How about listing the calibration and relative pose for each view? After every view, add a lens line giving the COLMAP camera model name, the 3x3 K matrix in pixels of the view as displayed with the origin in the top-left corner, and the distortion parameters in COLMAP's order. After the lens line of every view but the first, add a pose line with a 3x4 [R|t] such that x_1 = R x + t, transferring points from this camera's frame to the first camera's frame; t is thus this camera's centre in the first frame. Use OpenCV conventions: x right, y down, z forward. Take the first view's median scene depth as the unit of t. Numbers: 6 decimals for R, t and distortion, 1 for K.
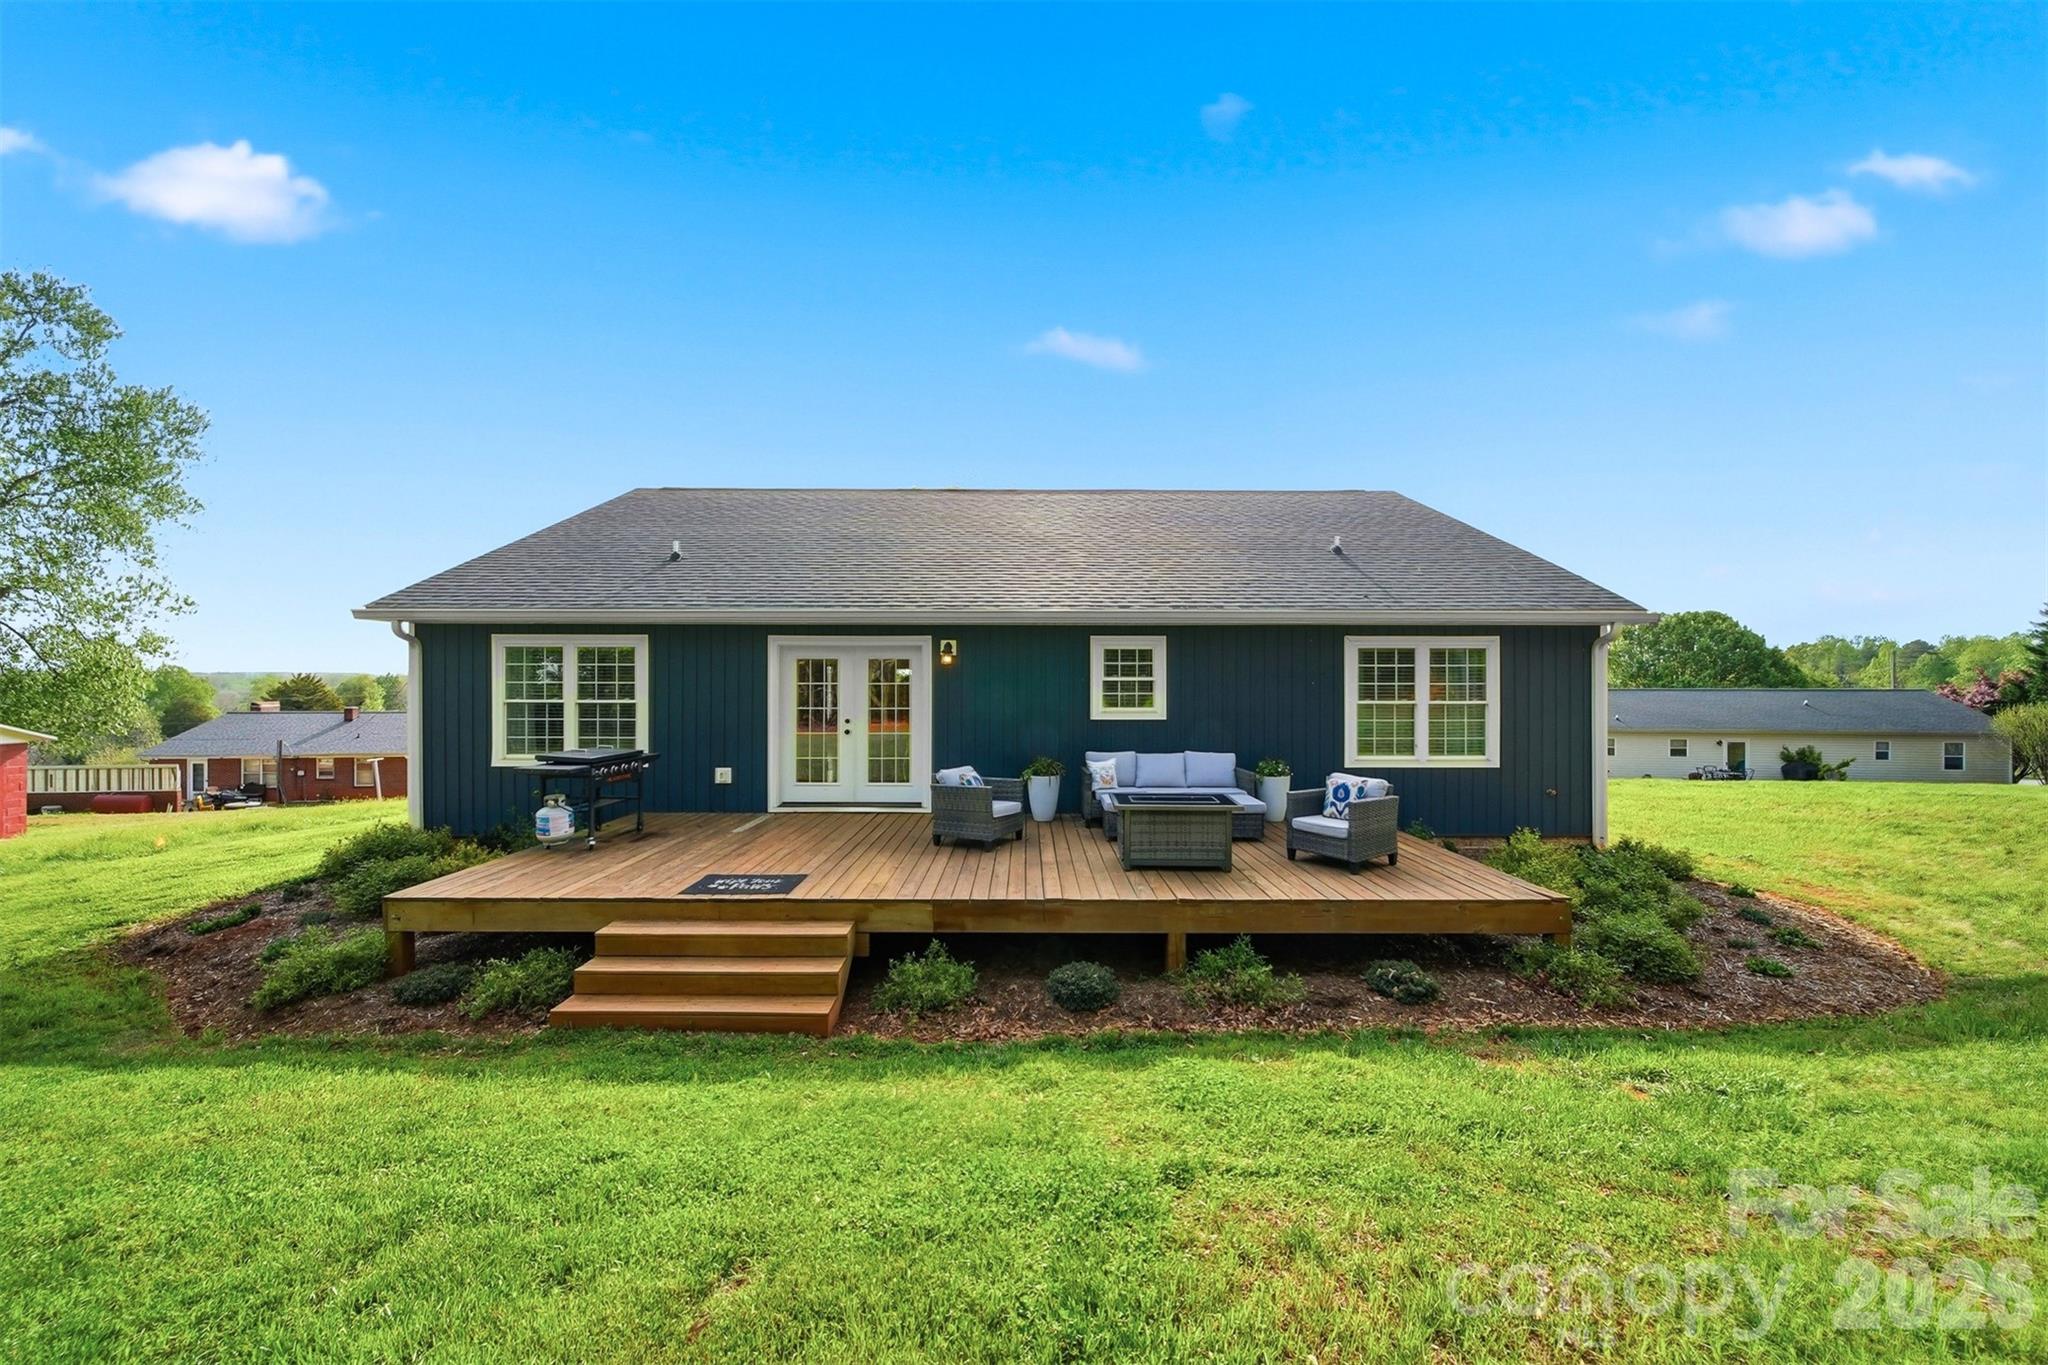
lens RADIAL K [[737.9, 0, 1010.7], [0, 737.9, 682.3], [0, 0, 1]] dist [-0.005791, -0.000131]
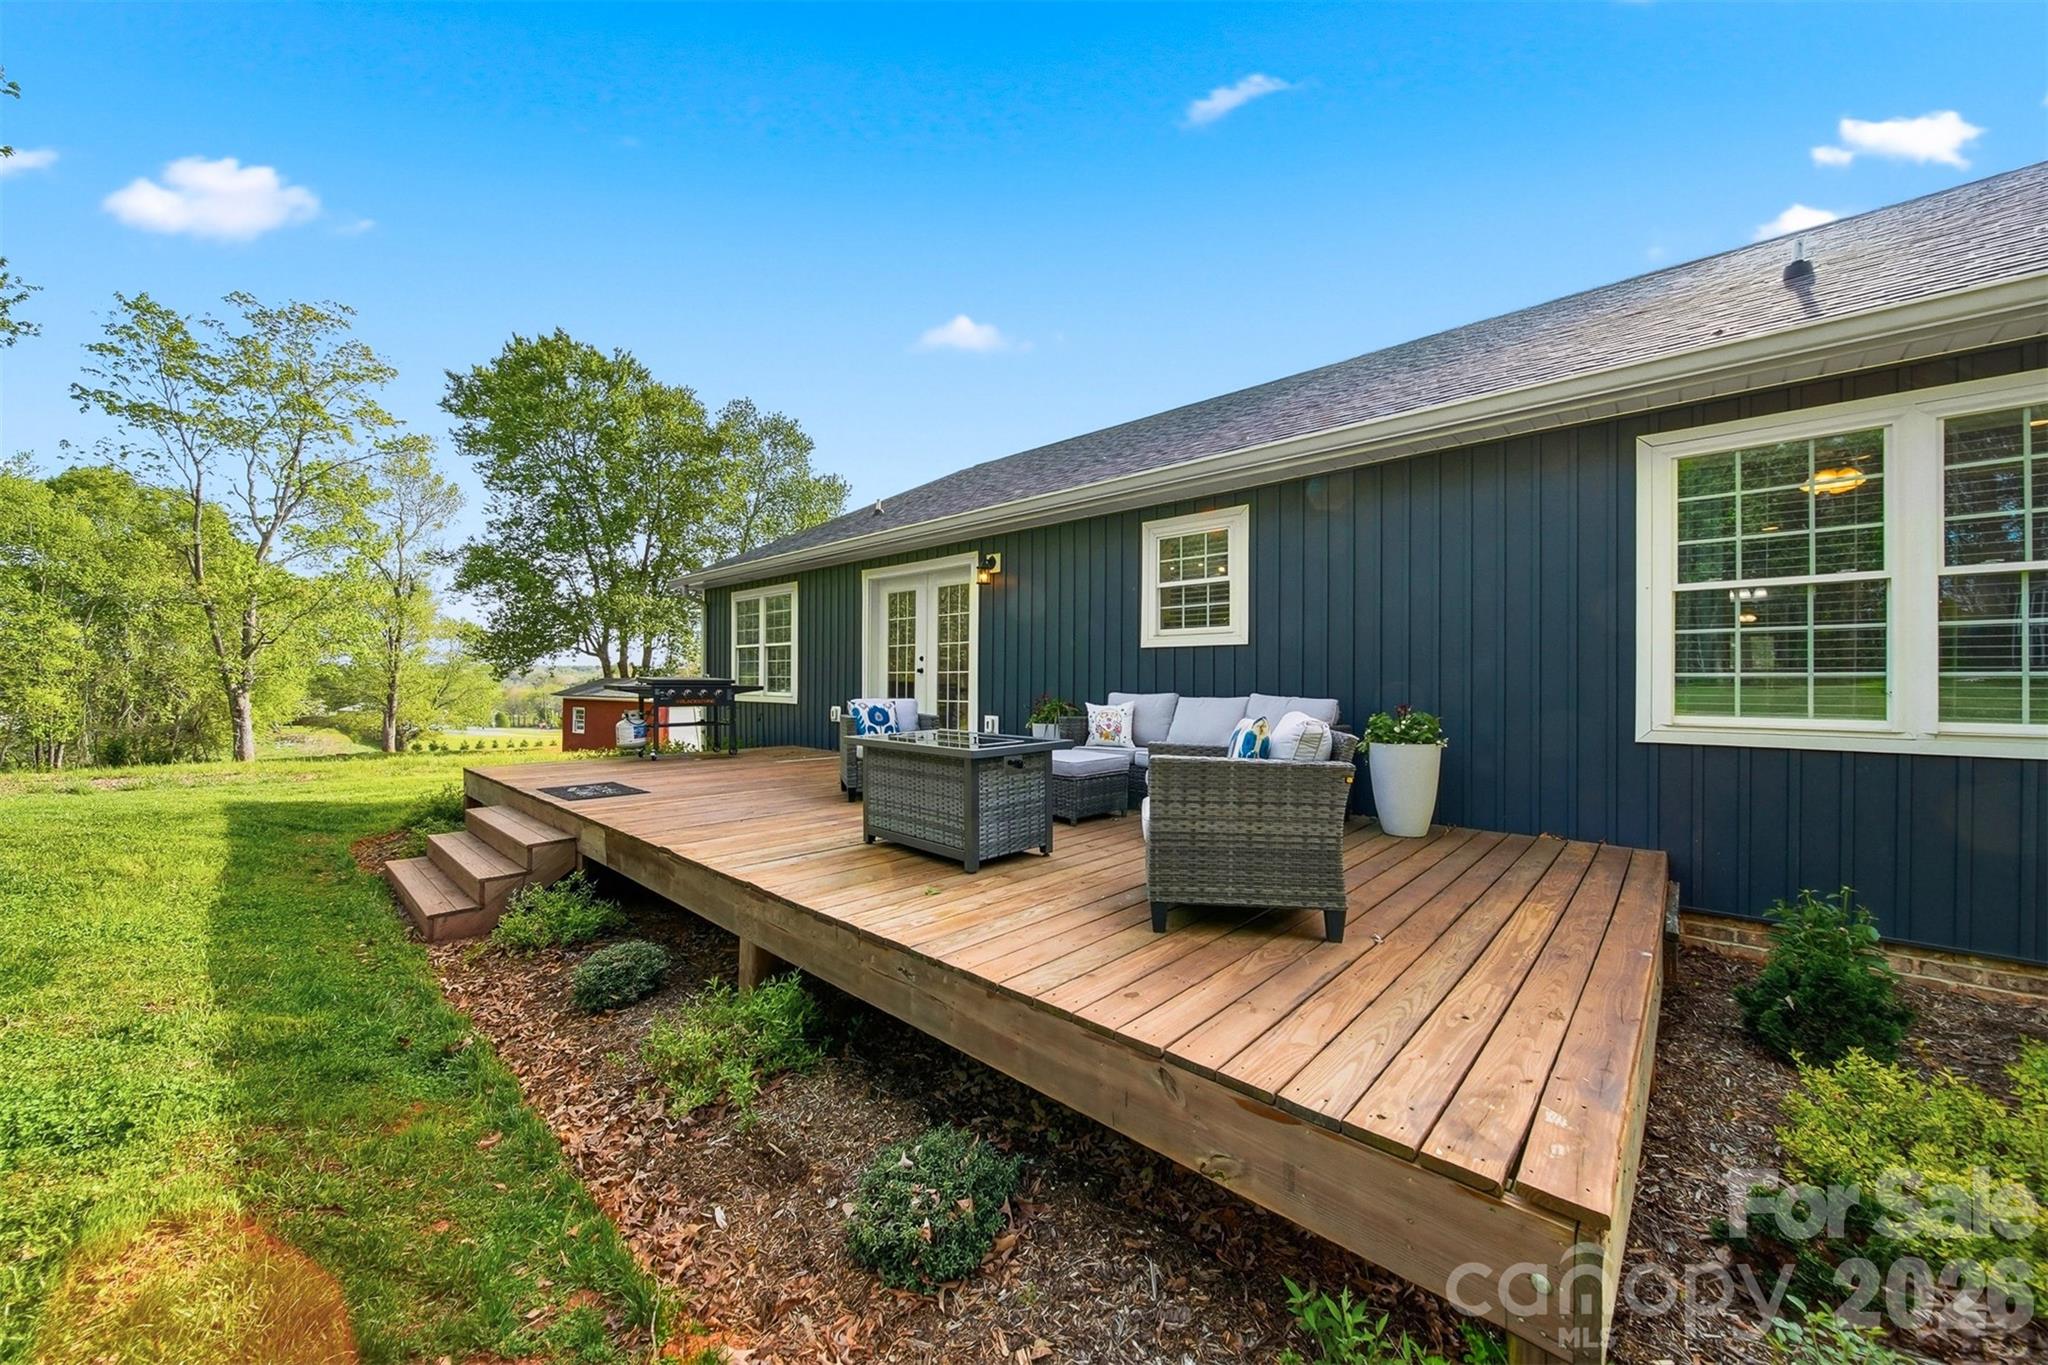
lens RADIAL K [[737.9, 0, 1010.7], [0, 737.9, 682.3], [0, 0, 1]] dist [-0.005791, -0.000131]
pose [[0.725189, 0.007130, -0.688513, 0.478220], [-0.008799, 0.999961, 0.001088, 0.081200], [0.688494, 0.005269, 0.725223, 0.436594]]
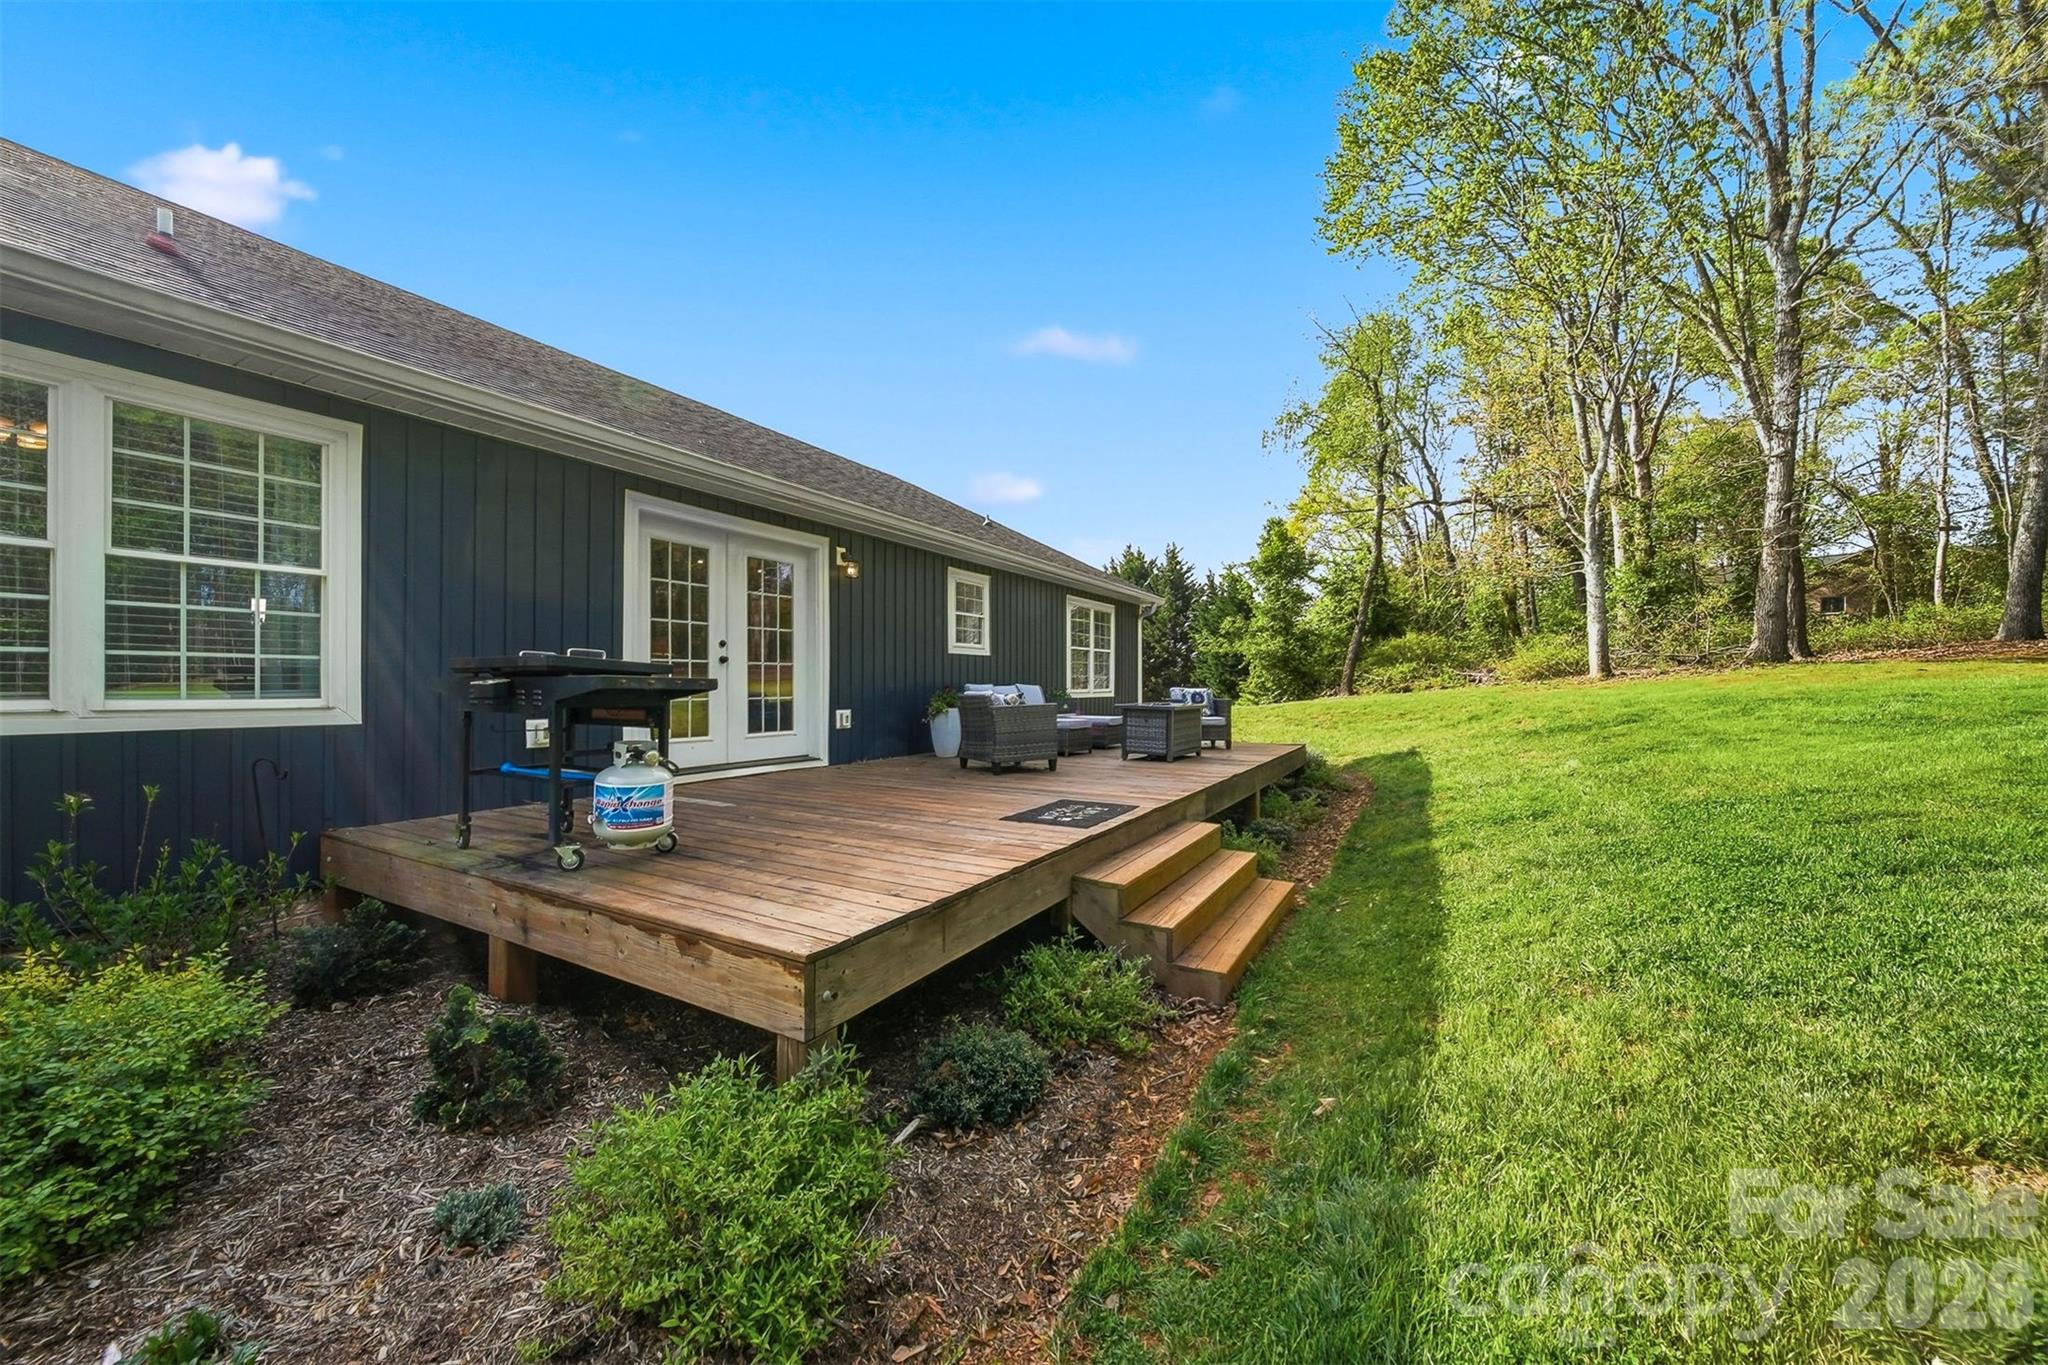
lens RADIAL K [[737.9, 0, 1010.7], [0, 737.9, 682.3], [0, 0, 1]] dist [-0.005791, -0.000131]
pose [[0.506317, 0.004553, 0.862336, -0.680683], [-0.015045, 0.999881, 0.003554, 0.083319], [-0.862216, -0.014773, 0.506325, 0.439465]]
